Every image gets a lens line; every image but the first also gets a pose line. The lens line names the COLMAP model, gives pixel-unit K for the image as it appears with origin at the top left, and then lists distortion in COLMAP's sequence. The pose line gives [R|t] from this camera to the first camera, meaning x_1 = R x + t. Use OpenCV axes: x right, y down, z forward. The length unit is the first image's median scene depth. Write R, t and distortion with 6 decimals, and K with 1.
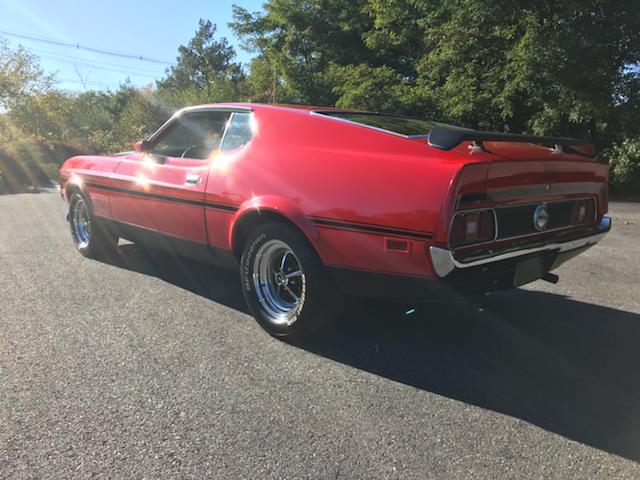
lens RADIAL K [[527.6, 0, 319.5], [0, 527.6, 240.4], [0, 0, 1]] dist [0.019295, -0.025028]
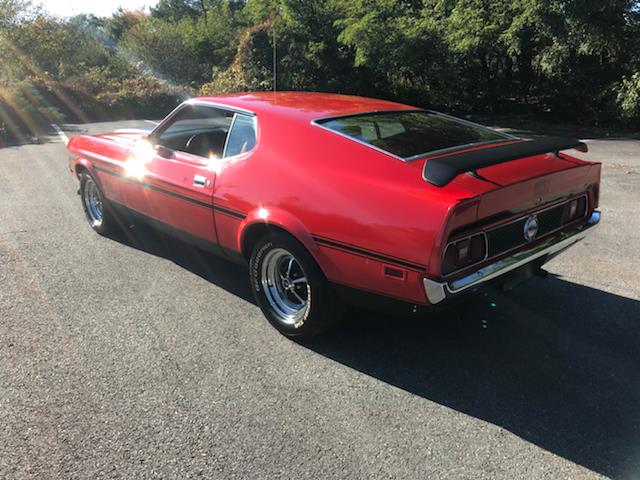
lens RADIAL K [[527.6, 0, 318.3], [0, 527.6, 238.4], [0, 0, 1]] dist [0.019295, -0.025028]
pose [[0.999706, -0.020381, -0.013150, 0.005294], [0.022004, 0.990150, 0.138268, -0.170806], [0.010203, -0.138517, 0.990308, -0.055652]]
